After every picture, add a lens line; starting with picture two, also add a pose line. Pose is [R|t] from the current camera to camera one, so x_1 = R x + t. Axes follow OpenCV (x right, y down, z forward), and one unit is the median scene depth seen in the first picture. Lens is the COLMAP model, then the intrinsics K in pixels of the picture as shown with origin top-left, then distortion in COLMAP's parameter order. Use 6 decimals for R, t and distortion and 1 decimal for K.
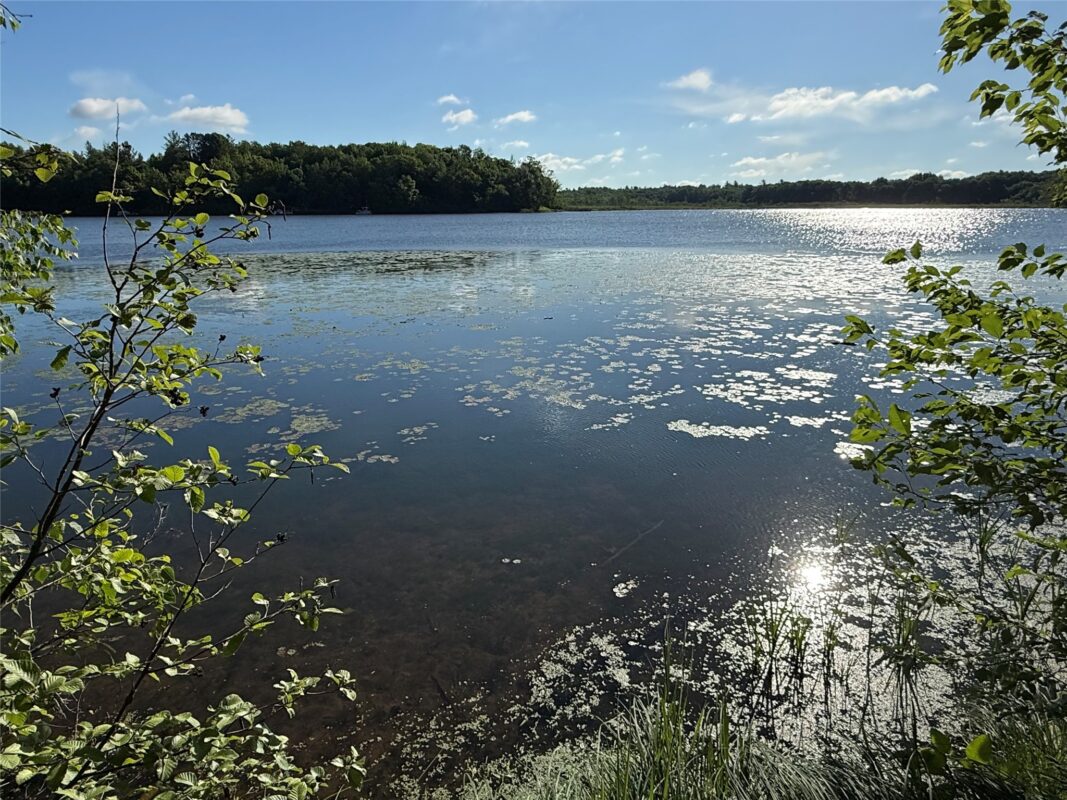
lens RADIAL K [[679.0, 0, 535.0], [0, 679.0, 398.8], [0, 0, 1]] dist [0.000562, -0.000142]
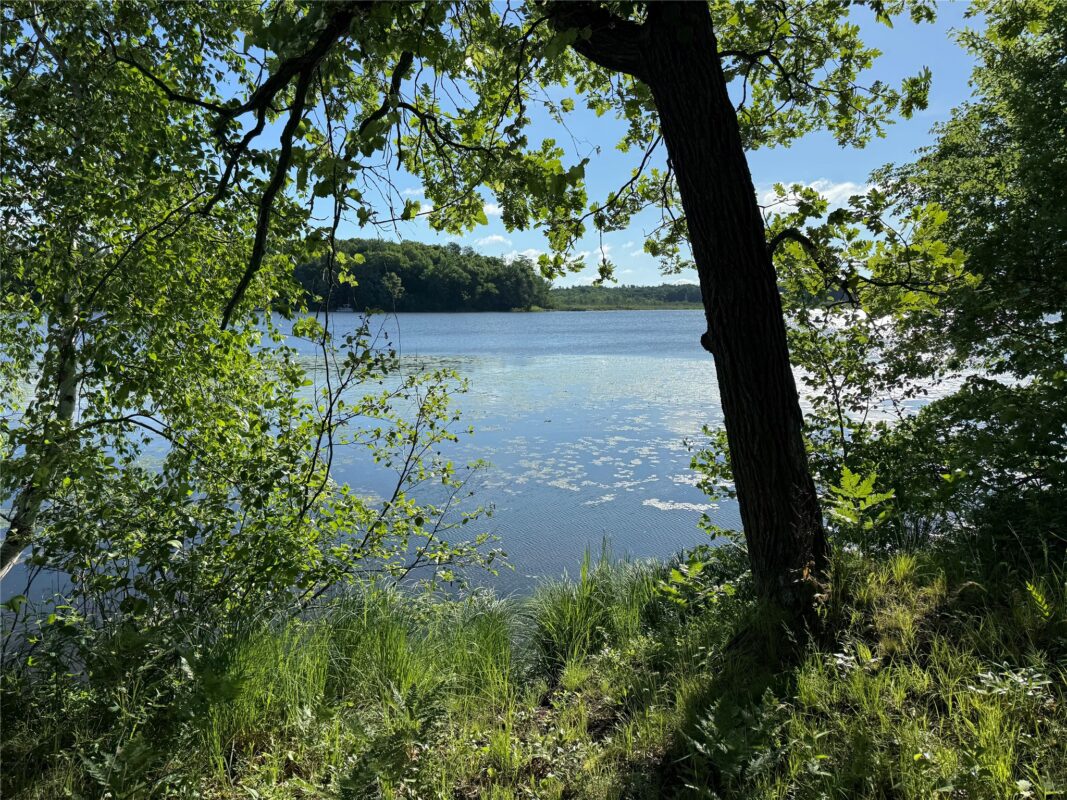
lens RADIAL K [[746.0, 0, 533.4], [0, 746.0, 401.5], [0, 0, 1]] dist [0.031677, -0.069856]
pose [[0.999897, 0.008720, 0.011435, -0.020525], [-0.006956, 0.989235, -0.146167, 0.036389], [-0.012586, 0.146072, 0.989194, -0.276611]]
